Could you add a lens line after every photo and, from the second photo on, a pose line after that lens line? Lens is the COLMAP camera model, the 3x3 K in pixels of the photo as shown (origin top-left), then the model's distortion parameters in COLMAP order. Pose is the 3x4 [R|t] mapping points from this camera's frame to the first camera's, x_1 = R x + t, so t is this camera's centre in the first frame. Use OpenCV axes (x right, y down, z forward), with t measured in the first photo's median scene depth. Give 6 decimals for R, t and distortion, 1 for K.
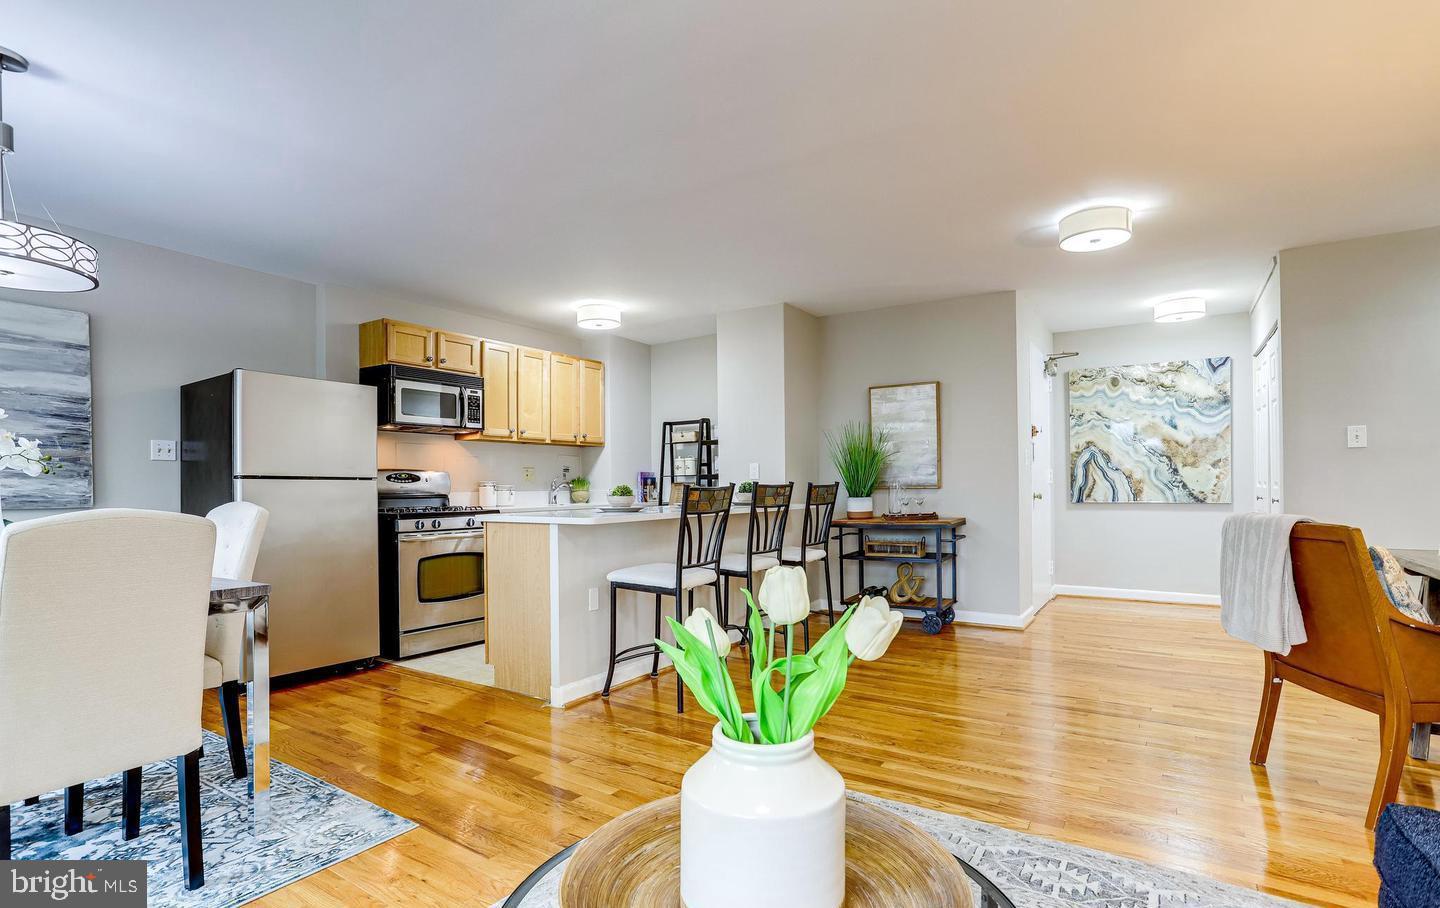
lens RADIAL K [[700.0, 0, 720.6], [0, 700.0, 480.7], [0, 0, 1]] dist [-0.037948, 0.017103]
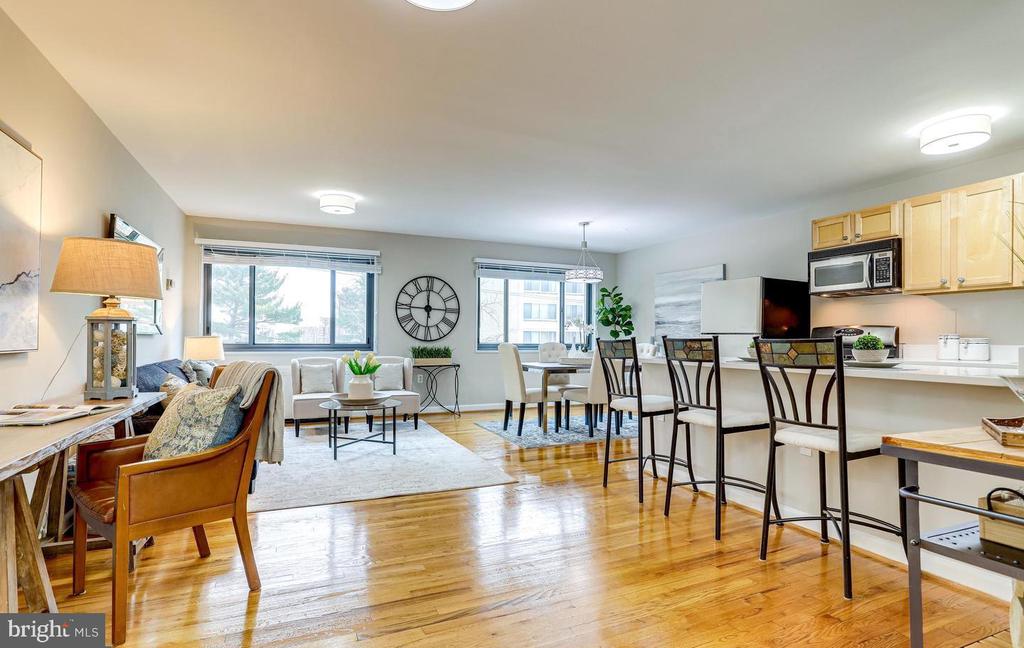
lens RADIAL K [[497.7, 0, 516.7], [0, 497.7, 334.8], [0, 0, 1]] dist [-0.037948, 0.017103]
pose [[-0.549259, 0.000278, -0.835652, 0.601577], [0.008739, 0.999947, -0.005412, 0.001512], [0.835607, -0.010275, -0.549232, 0.898259]]
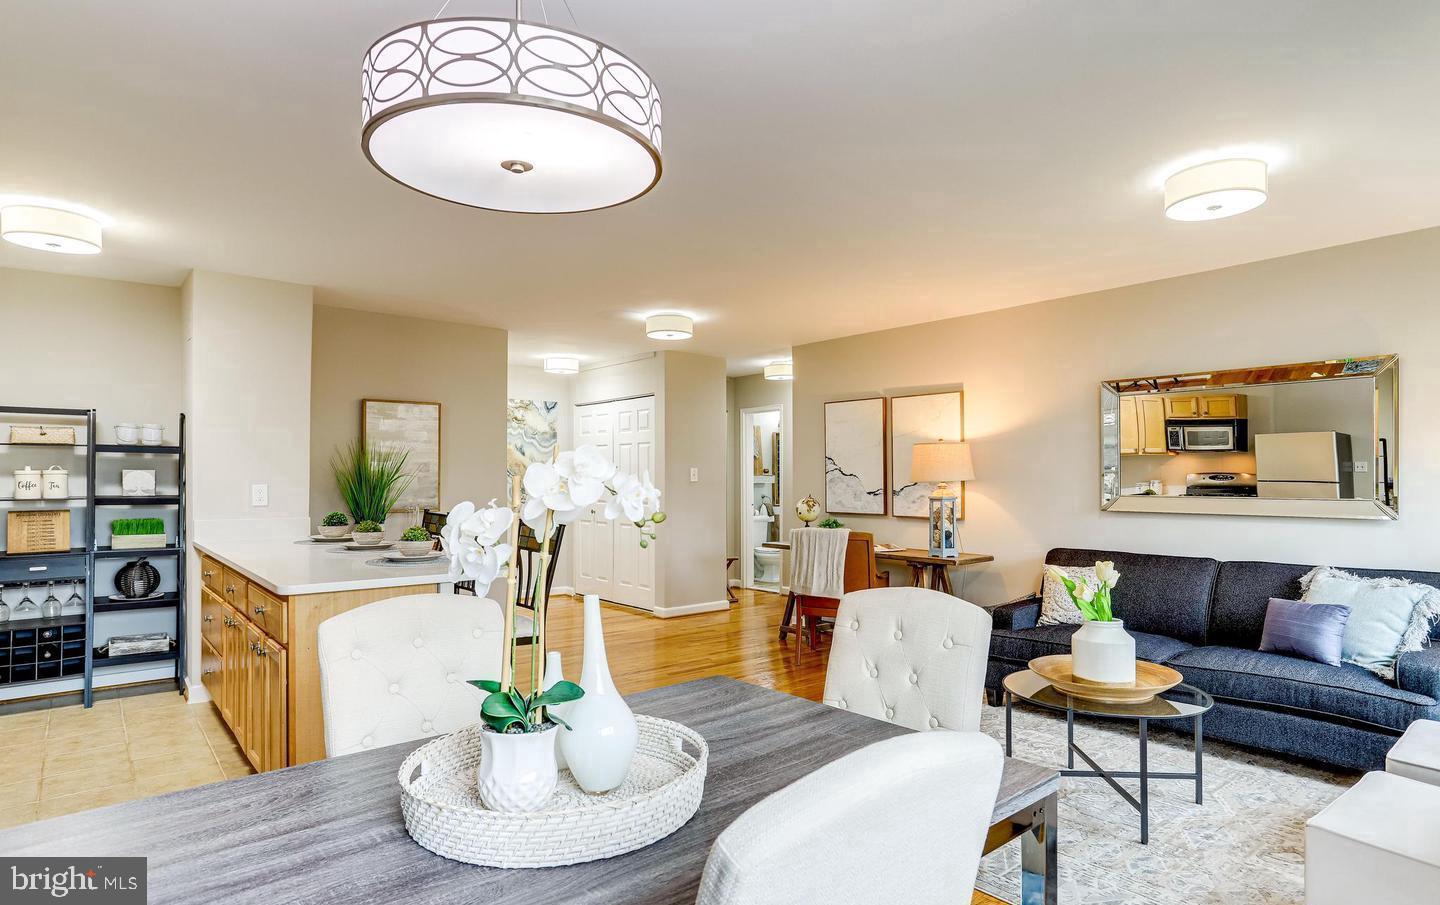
lens RADIAL K [[788.7, 0, 723.1], [0, 788.7, 474.3], [0, 0, 1]] dist [-0.028221, 0.019295]
pose [[0.294745, 0.014202, 0.955470, -0.635957], [-0.011429, 0.999870, -0.011337, -0.033722], [-0.955507, -0.007578, 0.294870, 0.287295]]
